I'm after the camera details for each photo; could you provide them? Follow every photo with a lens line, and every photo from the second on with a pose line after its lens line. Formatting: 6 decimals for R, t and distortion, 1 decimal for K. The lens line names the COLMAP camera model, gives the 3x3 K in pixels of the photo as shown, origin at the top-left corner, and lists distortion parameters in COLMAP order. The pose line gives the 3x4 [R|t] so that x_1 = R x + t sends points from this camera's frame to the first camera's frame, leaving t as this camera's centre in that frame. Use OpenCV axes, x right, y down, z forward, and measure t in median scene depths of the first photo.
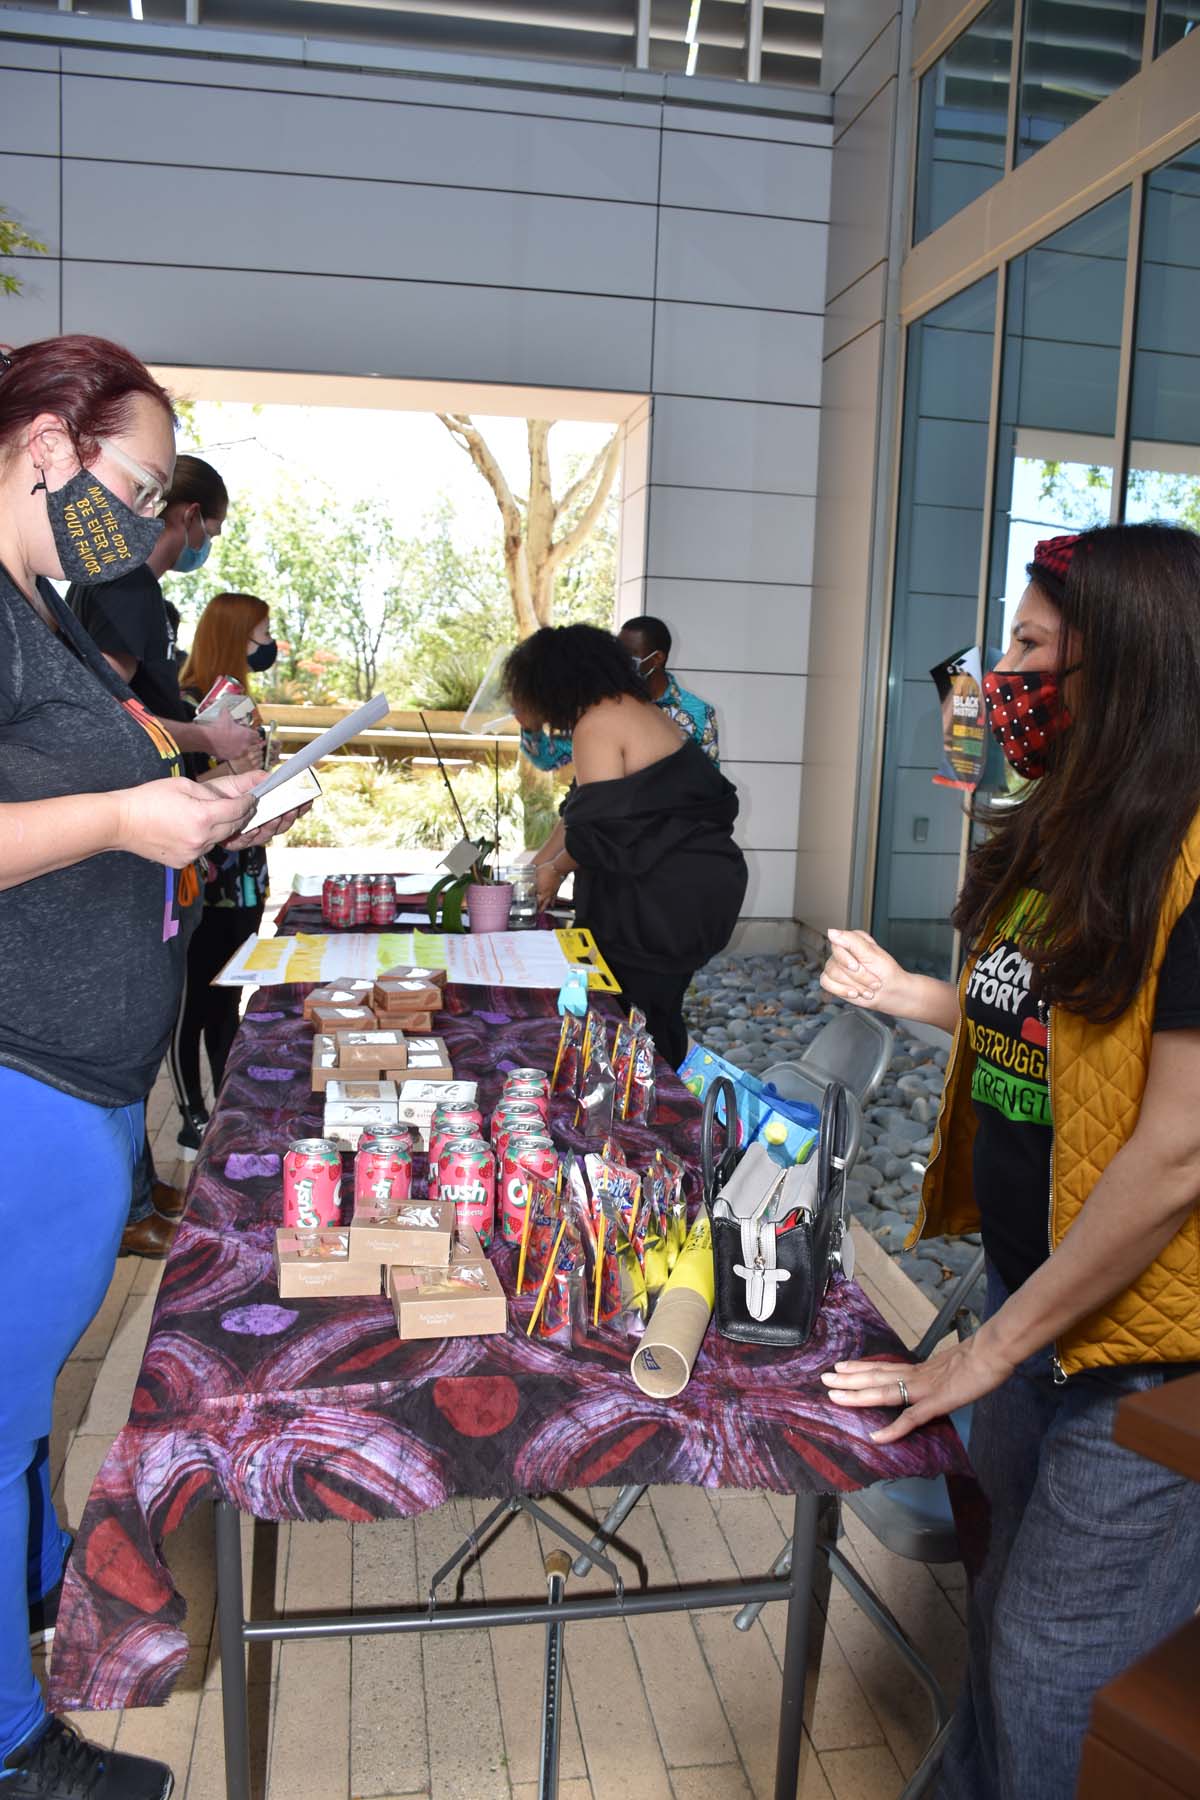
lens RADIAL K [[1411.4, 0, 611.6], [0, 1411.4, 904.4], [0, 0, 1]] dist [-0.144665, 0.090653]
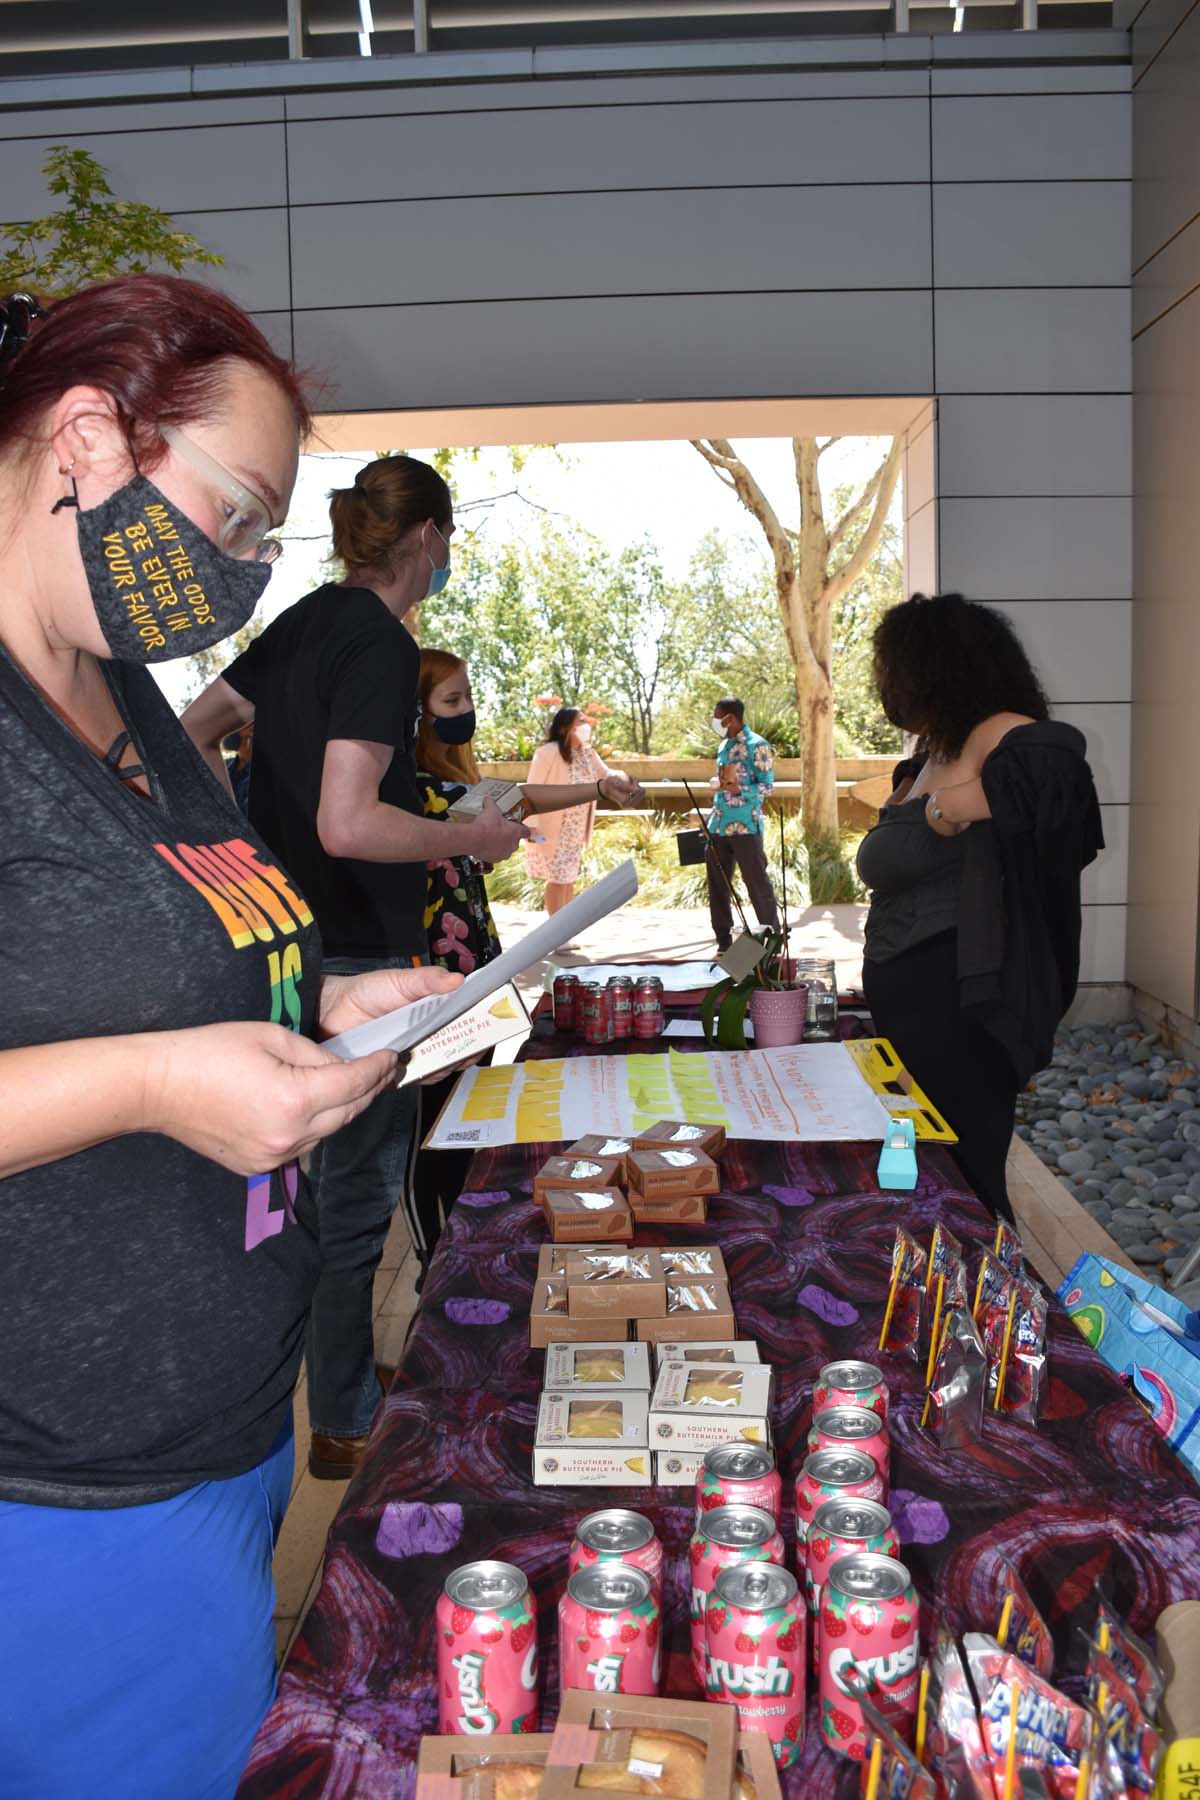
lens RADIAL K [[1411.4, 0, 574.0], [0, 1411.4, 884.8], [0, 0, 1]] dist [-0.144665, 0.090653]
pose [[0.973814, -0.036002, -0.224479, -0.010902], [0.025958, 0.998532, -0.047535, -0.023088], [0.225861, 0.040463, 0.973319, 0.117410]]
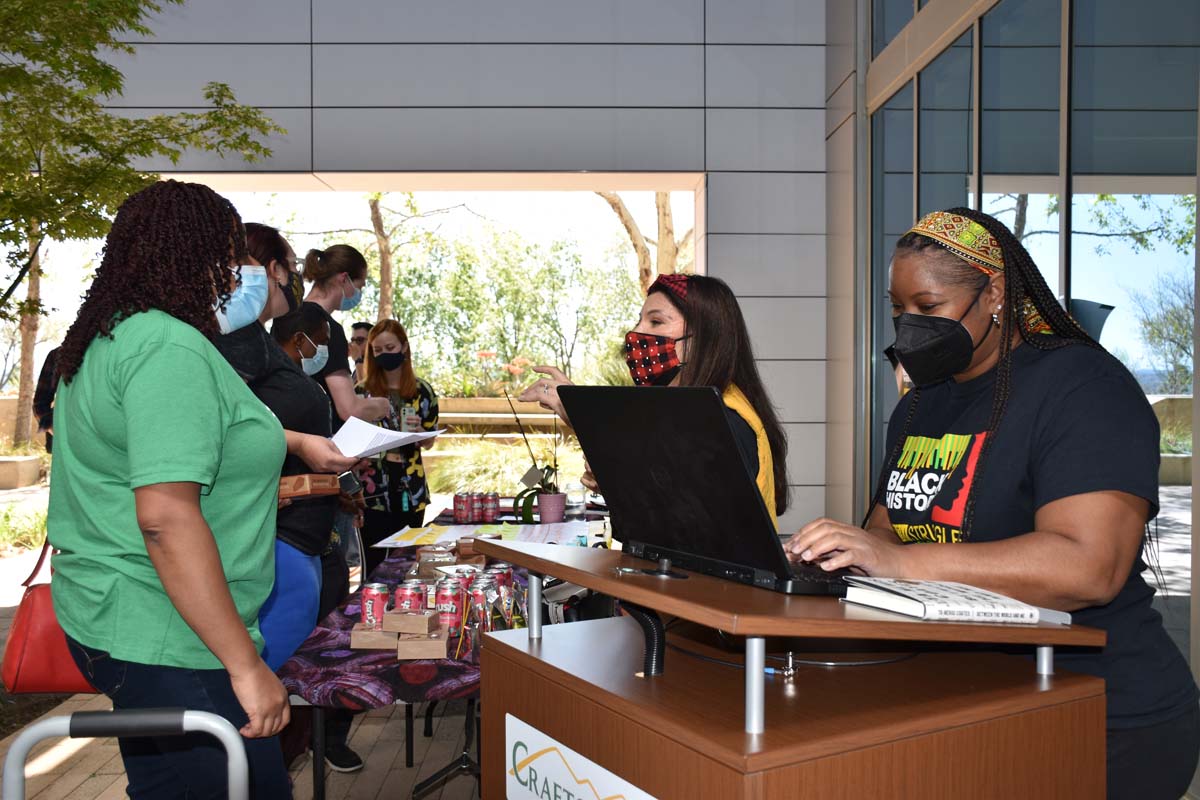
lens RADIAL K [[1142.6, 0, 594.4], [0, 1142.6, 392.0], [0, 0, 1]] dist [-0.049375, 0.000000]
pose [[0.987118, -0.036525, -0.155769, 0.102576], [0.013767, 0.989372, -0.144750, 0.036276], [0.159401, 0.140741, 0.977130, -0.174805]]
